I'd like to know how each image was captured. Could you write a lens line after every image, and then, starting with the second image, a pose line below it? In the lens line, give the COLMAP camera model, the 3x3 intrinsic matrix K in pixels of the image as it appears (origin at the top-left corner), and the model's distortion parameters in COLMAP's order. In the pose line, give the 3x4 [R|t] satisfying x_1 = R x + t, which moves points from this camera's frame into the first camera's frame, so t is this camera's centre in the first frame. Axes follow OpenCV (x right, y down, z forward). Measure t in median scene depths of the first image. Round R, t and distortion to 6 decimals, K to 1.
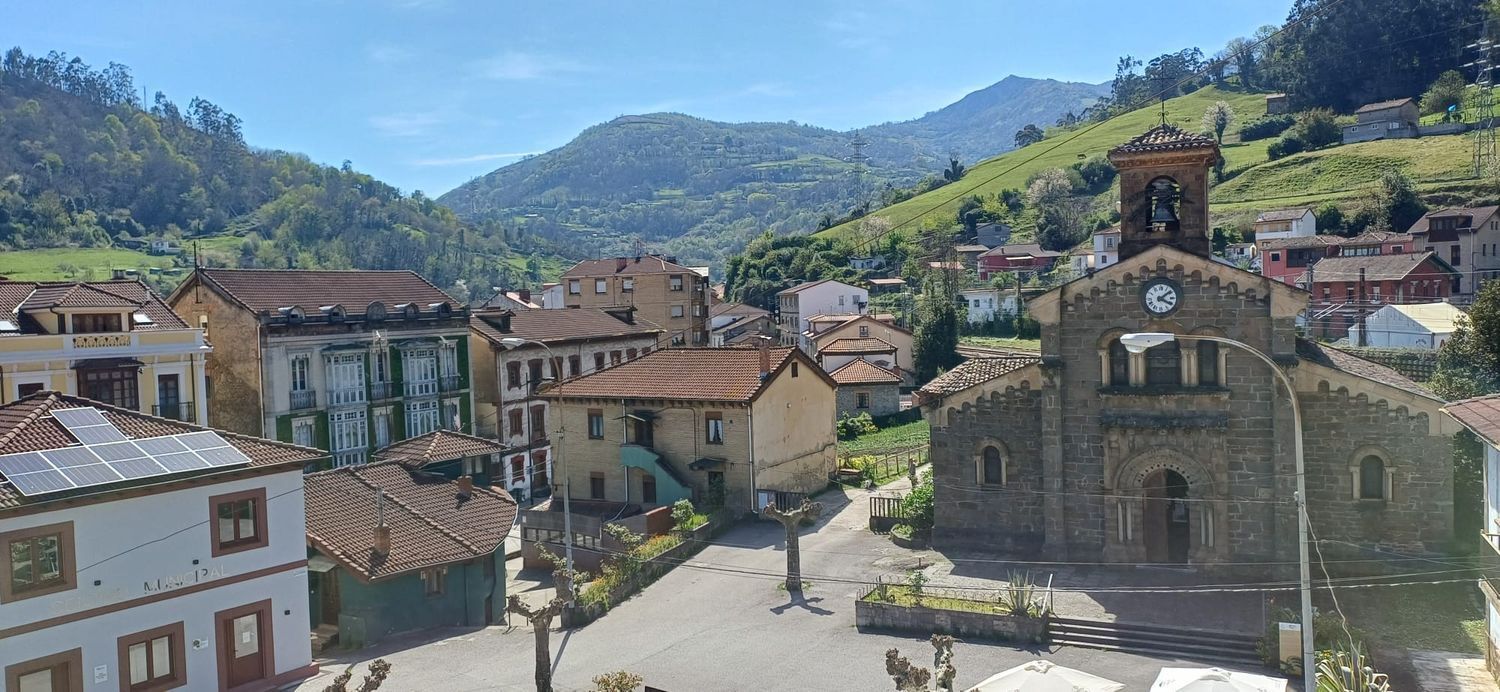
lens RADIAL K [[1087.0, 0, 749.2], [0, 1087.0, 347.3], [0, 0, 1]] dist [-0.003027, -0.005665]
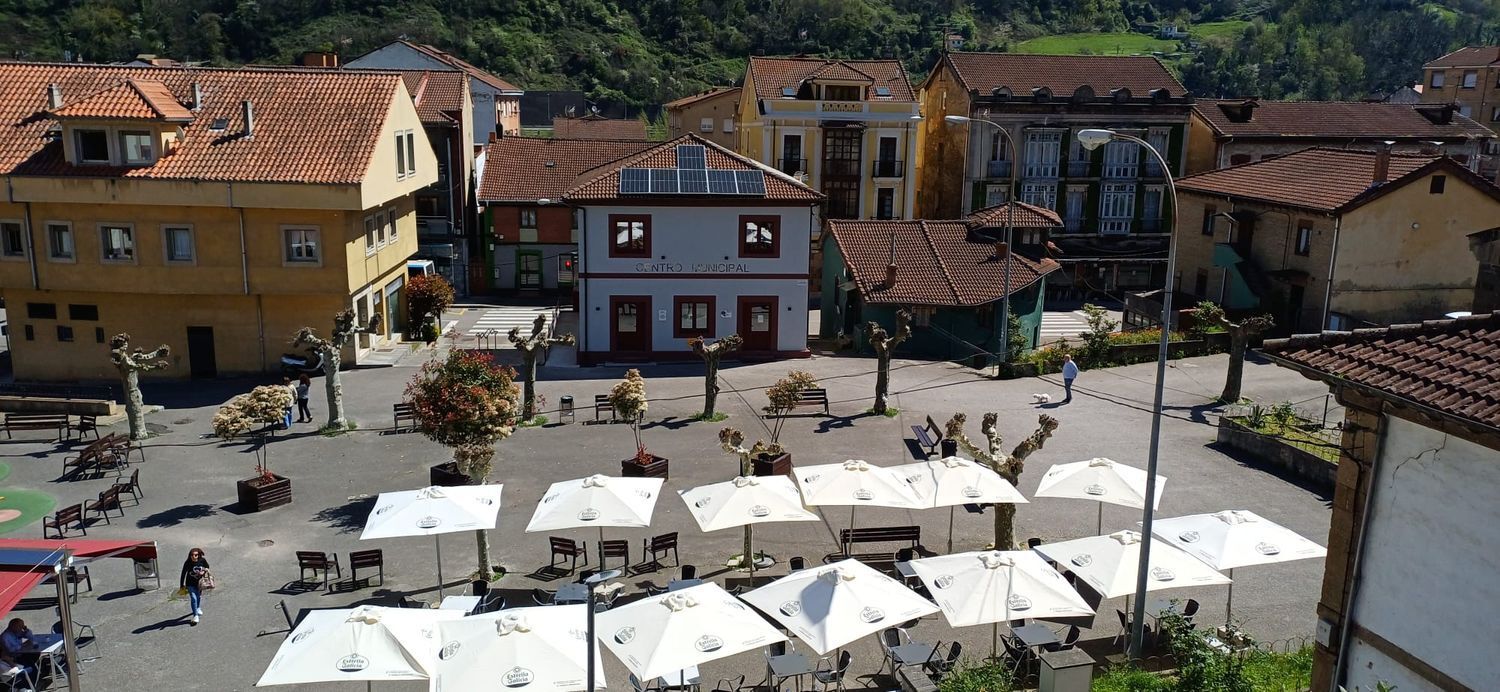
lens RADIAL K [[1087.0, 0, 749.3], [0, 1087.0, 346.6], [0, 0, 1]] dist [-0.003027, -0.005665]
pose [[0.626636, 0.213196, -0.749583, 0.323212], [-0.067299, 0.973063, 0.220498, -0.005507], [0.776401, -0.087726, 0.624104, 0.053359]]
